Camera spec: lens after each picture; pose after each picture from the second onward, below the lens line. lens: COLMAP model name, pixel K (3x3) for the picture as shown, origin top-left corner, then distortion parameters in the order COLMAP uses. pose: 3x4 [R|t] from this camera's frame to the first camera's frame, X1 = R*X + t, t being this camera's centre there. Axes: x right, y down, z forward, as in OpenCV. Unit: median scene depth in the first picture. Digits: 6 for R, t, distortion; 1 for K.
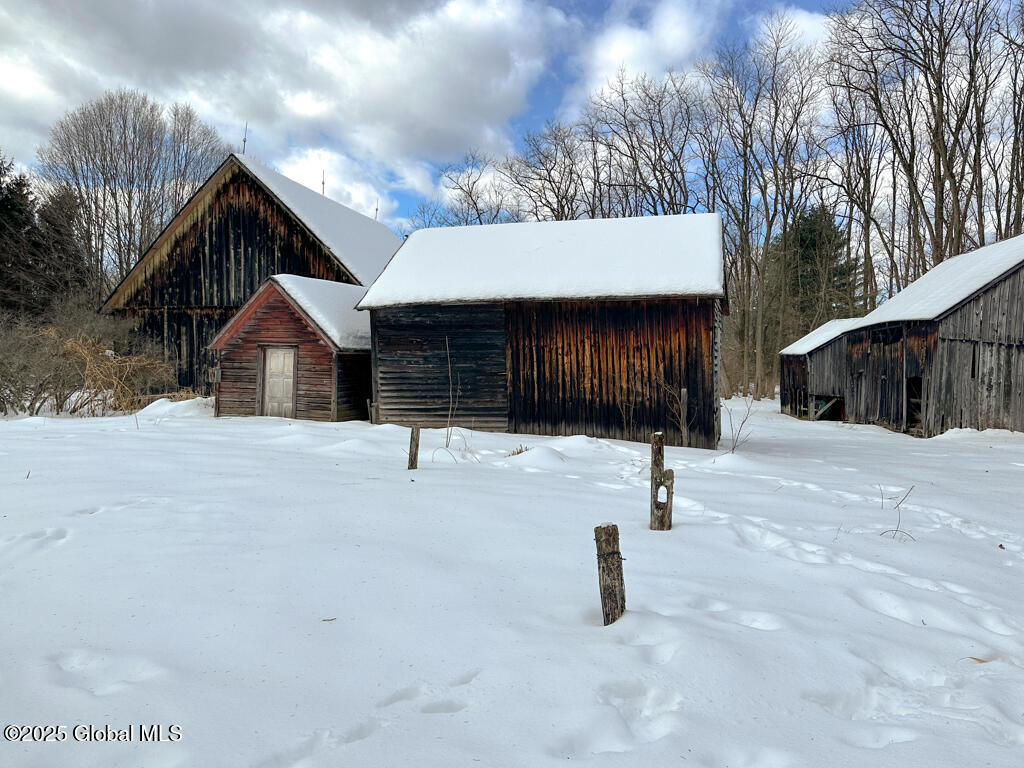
lens RADIAL K [[790.7, 0, 525.6], [0, 790.7, 373.8], [0, 0, 1]] dist [0.065135, -0.061970]
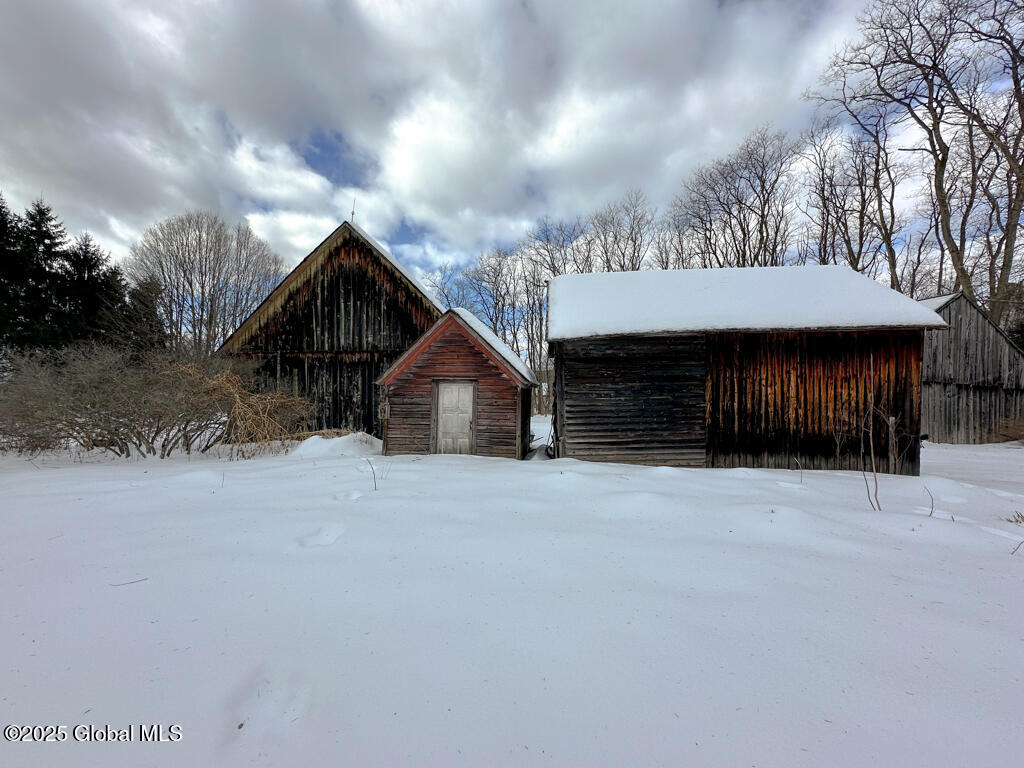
lens RADIAL K [[448.2, 0, 520.1], [0, 448.2, 383.6], [0, 0, 1]] dist [0.006315, 0.000890]
pose [[0.982302, -0.004772, 0.187244, -0.345290], [0.014031, 0.998741, -0.048157, -0.003484], [-0.186778, 0.049932, 0.981132, 0.458170]]
